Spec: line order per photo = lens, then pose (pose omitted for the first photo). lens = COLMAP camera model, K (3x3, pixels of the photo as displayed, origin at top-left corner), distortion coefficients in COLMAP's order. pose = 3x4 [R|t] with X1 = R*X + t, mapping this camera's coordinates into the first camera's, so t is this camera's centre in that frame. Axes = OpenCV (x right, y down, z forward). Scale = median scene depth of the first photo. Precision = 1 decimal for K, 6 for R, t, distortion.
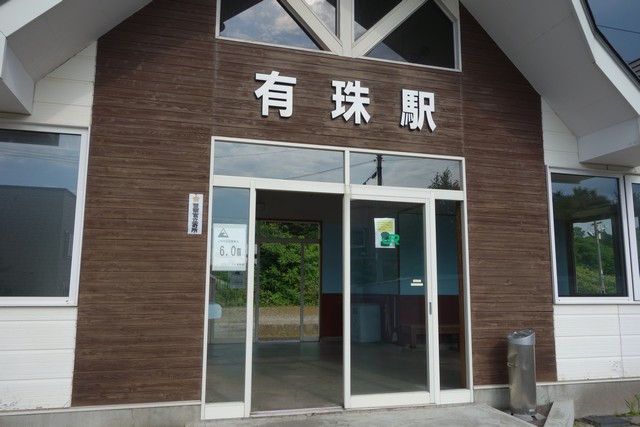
lens RADIAL K [[502.7, 0, 320.7], [0, 502.7, 210.3], [0, 0, 1]] dist [0.000091, -0.004758]
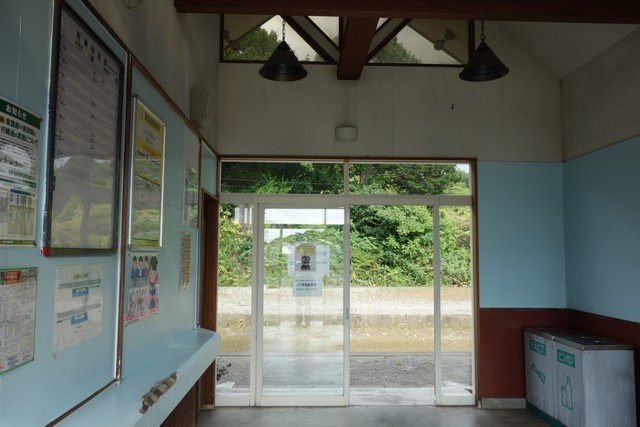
lens RADIAL K [[502.7, 0, 320.7], [0, 502.7, 213.3], [0, 0, 1]] dist [0.000091, -0.004758]
pose [[0.971661, -0.021106, -0.235434, -0.009027], [0.037388, 0.997190, 0.064912, 0.012857], [0.233402, -0.071875, 0.969720, 0.160451]]
